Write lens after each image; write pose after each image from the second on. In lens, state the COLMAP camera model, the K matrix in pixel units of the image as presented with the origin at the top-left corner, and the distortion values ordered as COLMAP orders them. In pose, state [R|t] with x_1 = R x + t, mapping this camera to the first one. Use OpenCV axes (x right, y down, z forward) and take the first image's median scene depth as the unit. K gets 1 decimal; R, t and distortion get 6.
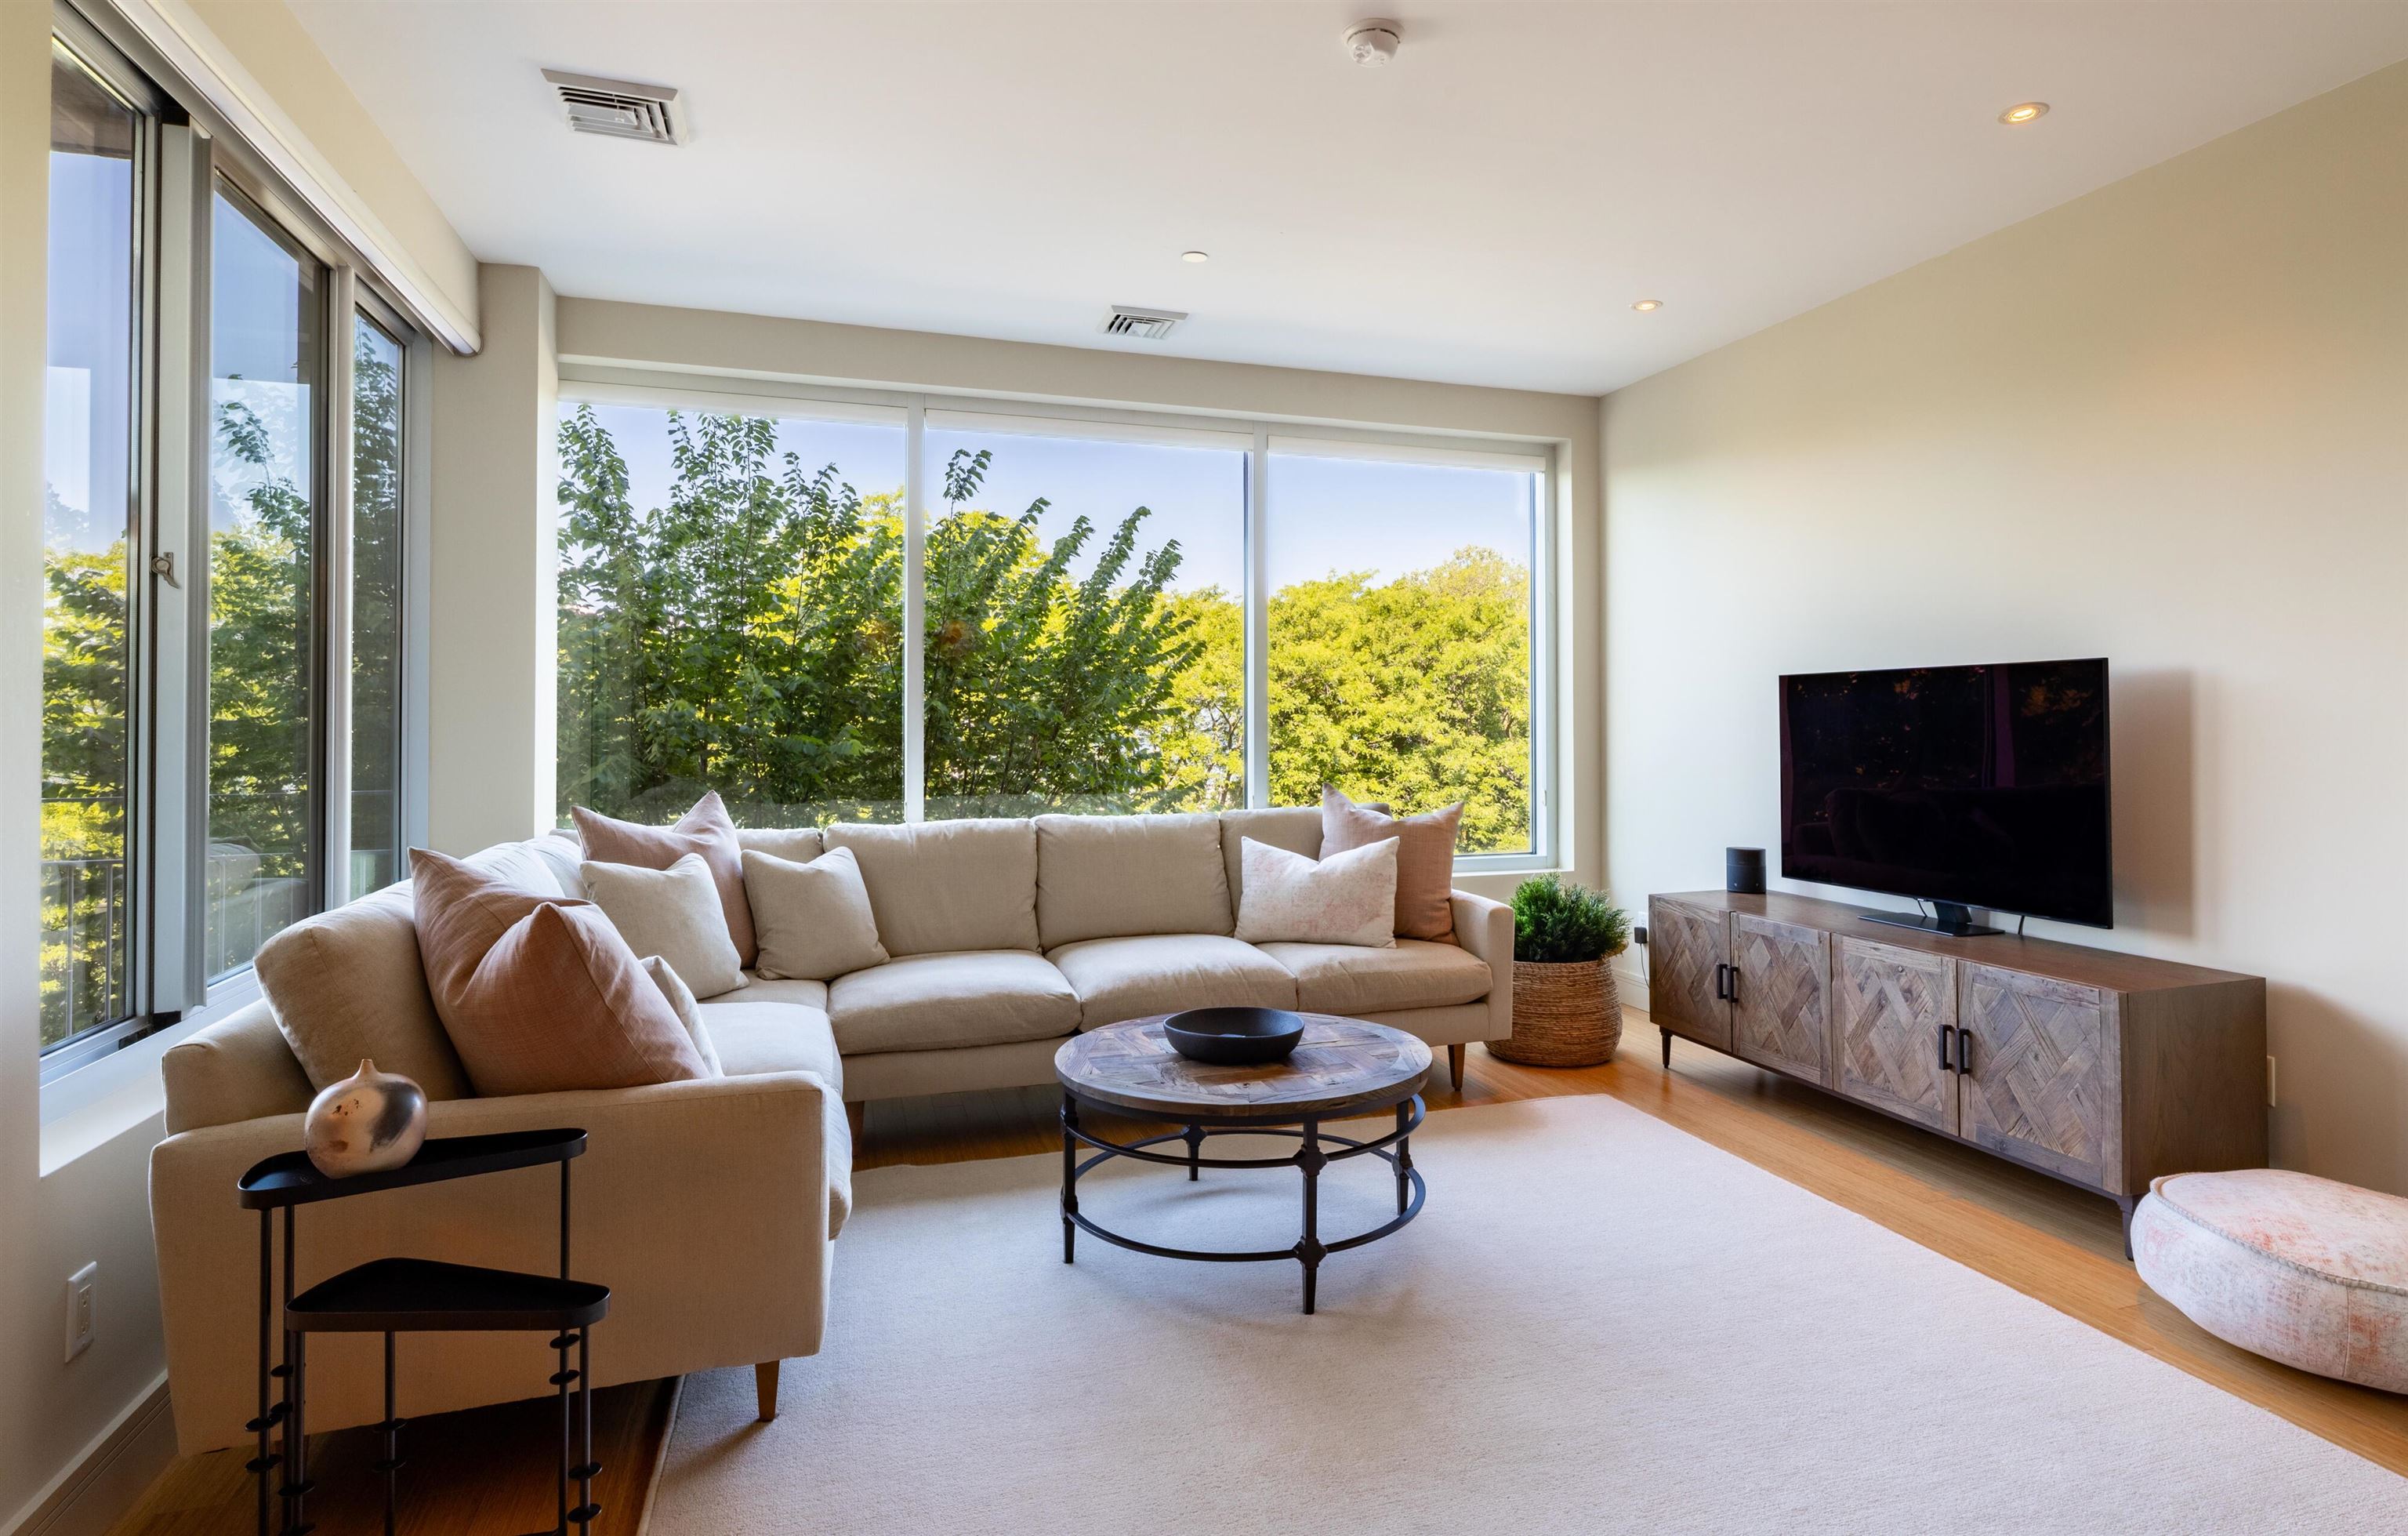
lens RADIAL K [[1273.3, 0, 1232.4], [0, 1273.3, 723.0], [0, 0, 1]] dist [-0.005626, 0.000895]
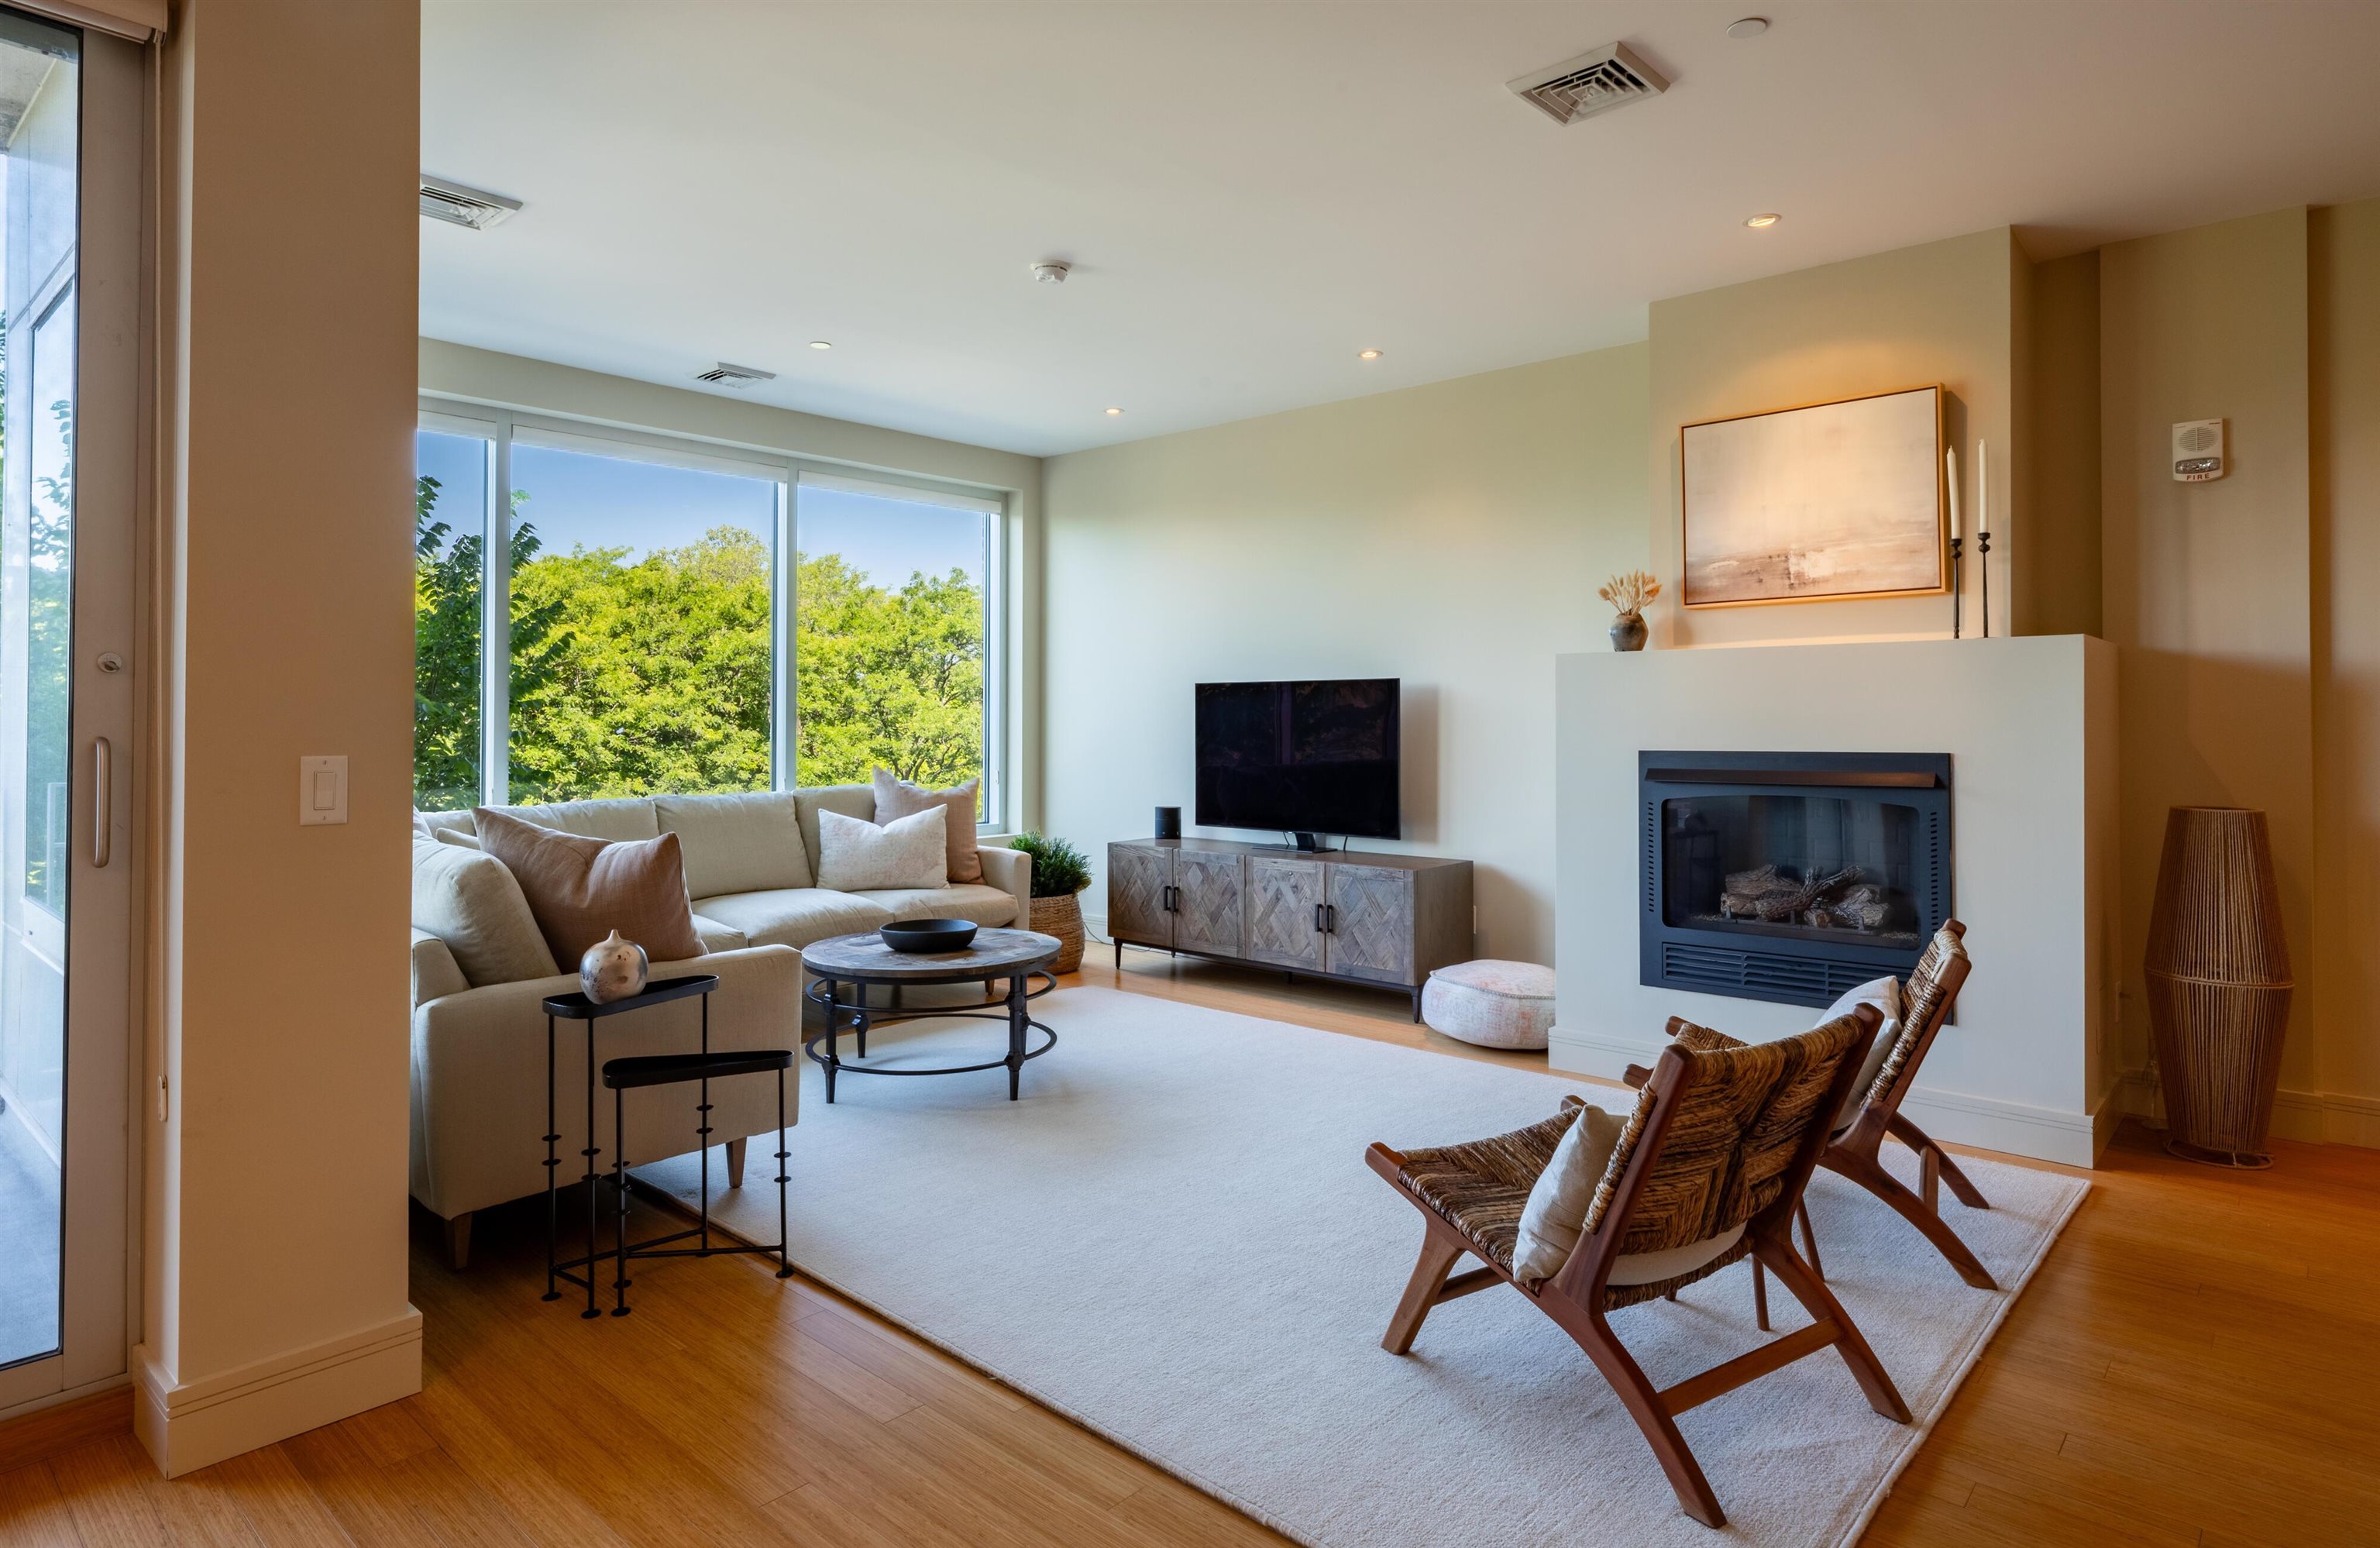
lens RADIAL K [[1337.6, 0, 1188.9], [0, 1337.6, 767.0], [0, 0, 1]] dist [-0.004223, -0.000082]
pose [[0.862395, -0.016850, 0.505955, -0.342215], [-0.002001, 0.999325, 0.036692, 0.000928], [-0.506232, -0.032656, 0.861779, -0.294441]]
